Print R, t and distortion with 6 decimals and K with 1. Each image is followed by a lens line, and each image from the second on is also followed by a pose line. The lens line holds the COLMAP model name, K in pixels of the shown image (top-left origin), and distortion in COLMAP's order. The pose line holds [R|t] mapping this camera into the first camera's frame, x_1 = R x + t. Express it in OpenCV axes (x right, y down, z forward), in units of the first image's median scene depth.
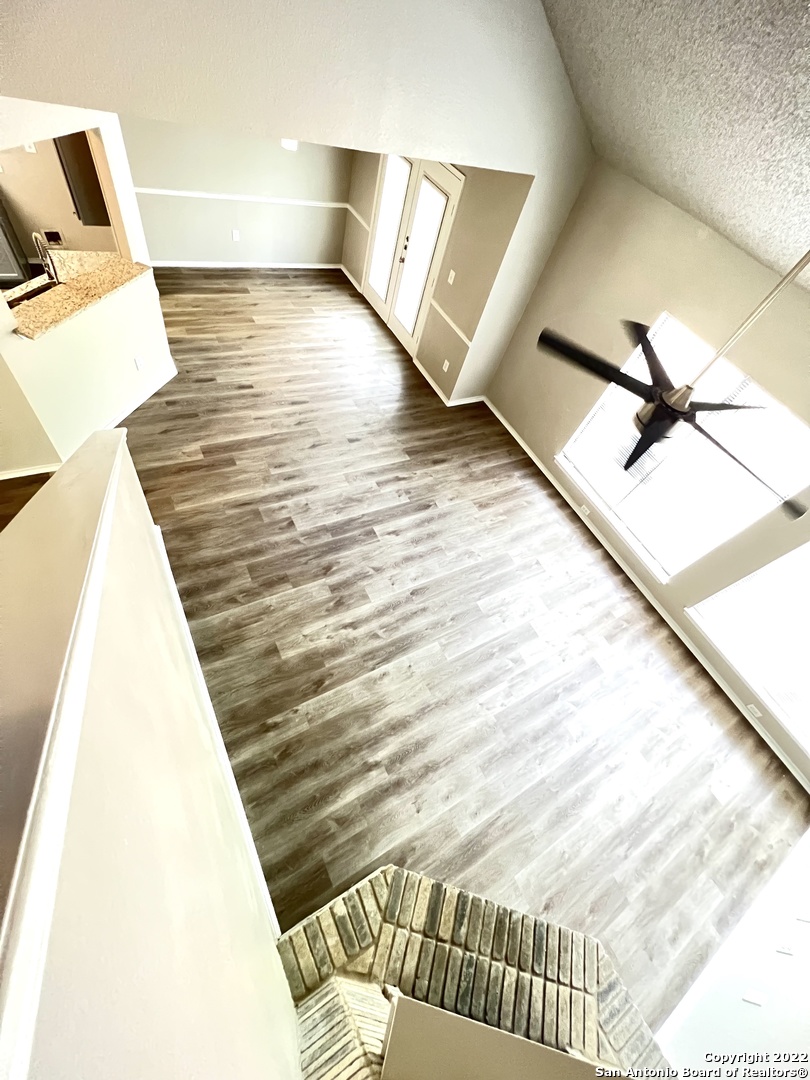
lens RADIAL K [[432.6, 0, 406.2], [0, 432.6, 539.0], [0, 0, 1]] dist [-0.002292, 0.000762]
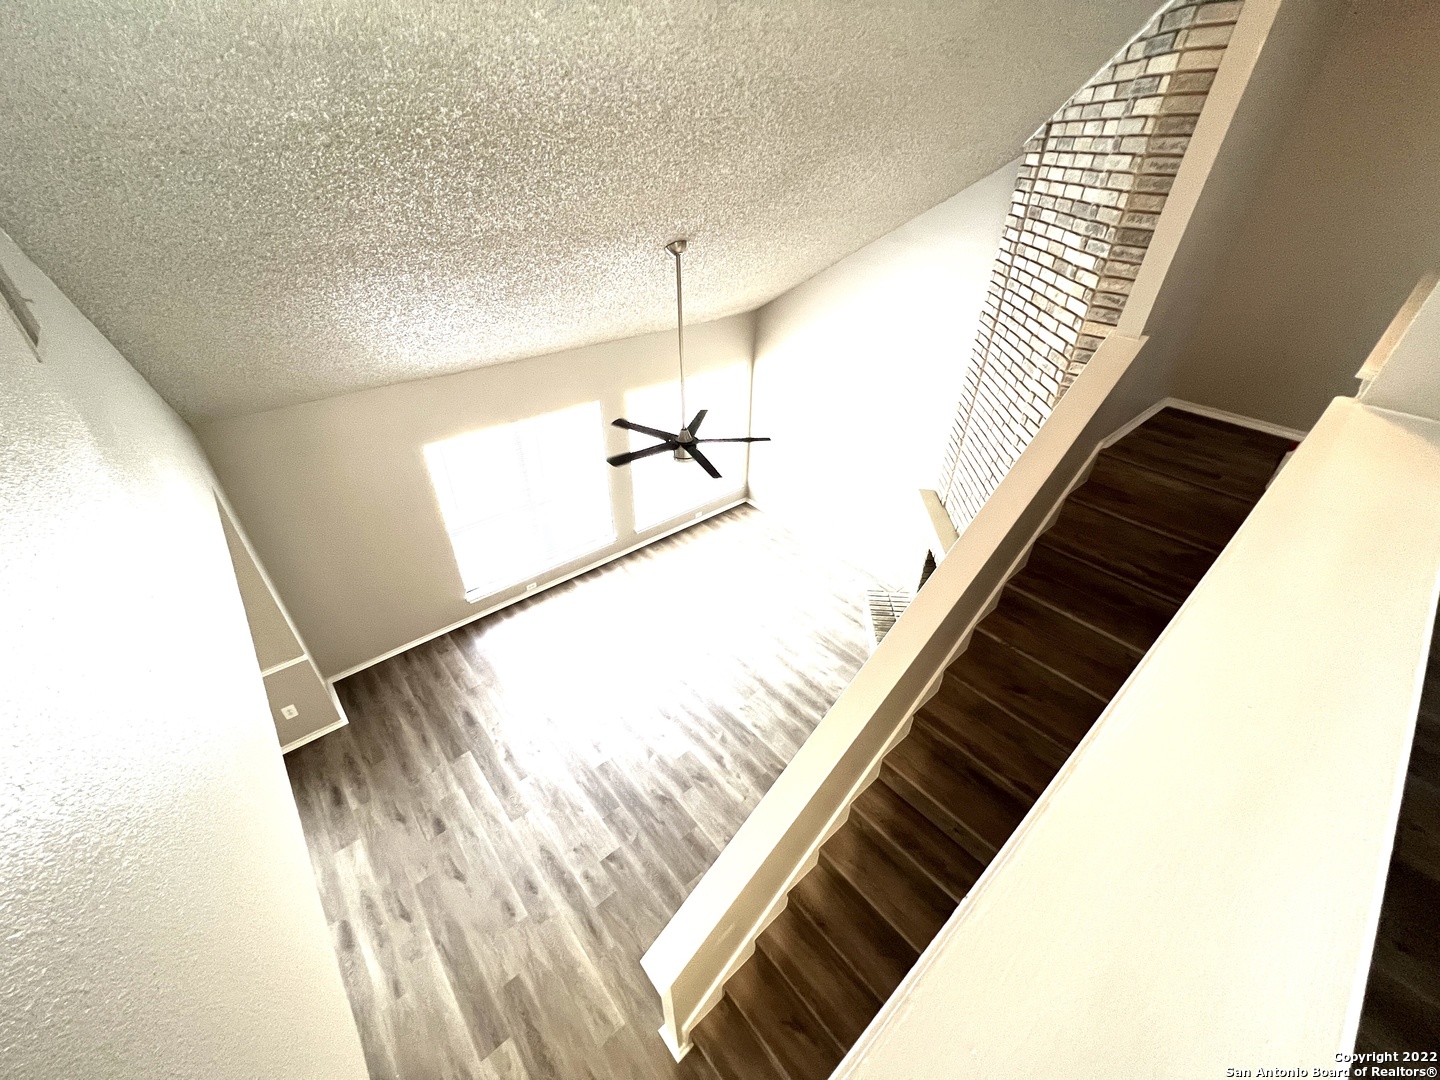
lens RADIAL K [[576.8, 0, 724.0], [0, 576.8, 542.2], [0, 0, 1]] dist [-0.002292, 0.000762]
pose [[-0.197934, -0.742225, 0.640253, -0.521998], [0.760841, 0.295486, 0.577762, -0.617961], [-0.618016, 0.601489, 0.506228, -0.000018]]
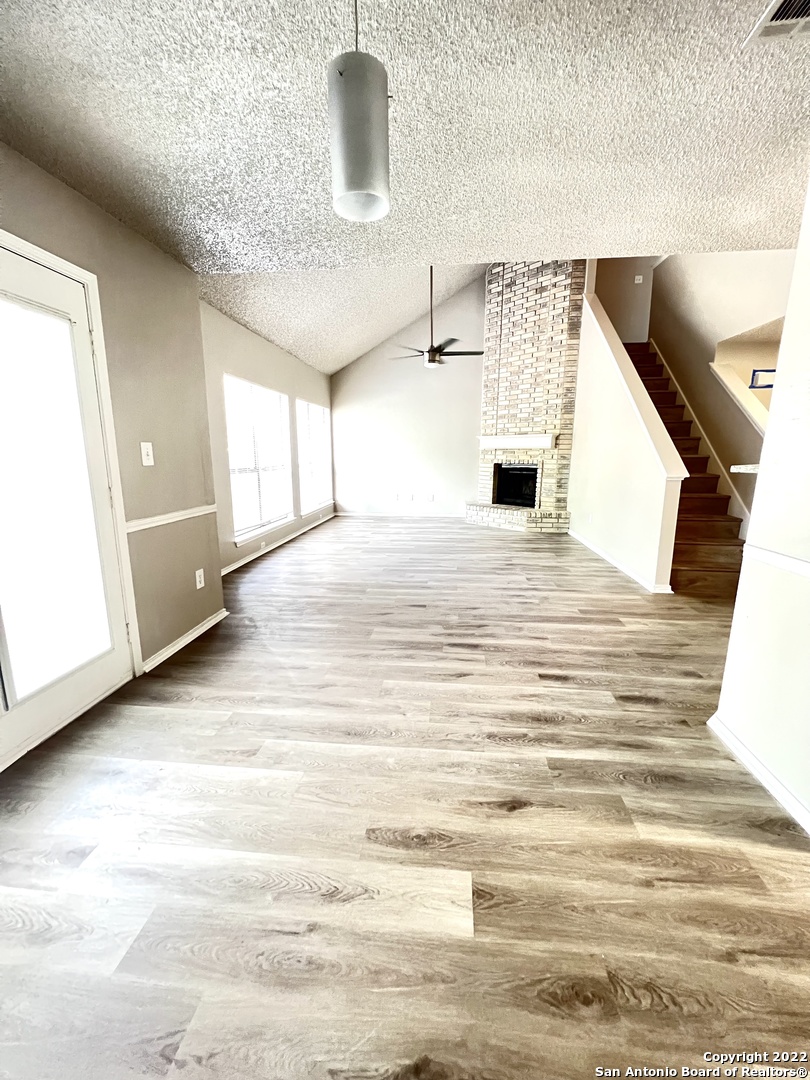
lens RADIAL K [[432.6, 0, 410.3], [0, 432.6, 533.6], [0, 0, 1]] dist [-0.002292, 0.000762]
pose [[-0.800263, -0.340516, 0.493587, -0.494662], [0.348701, 0.405389, 0.845025, -1.034412], [-0.487839, 0.848357, -0.205679, 1.201464]]
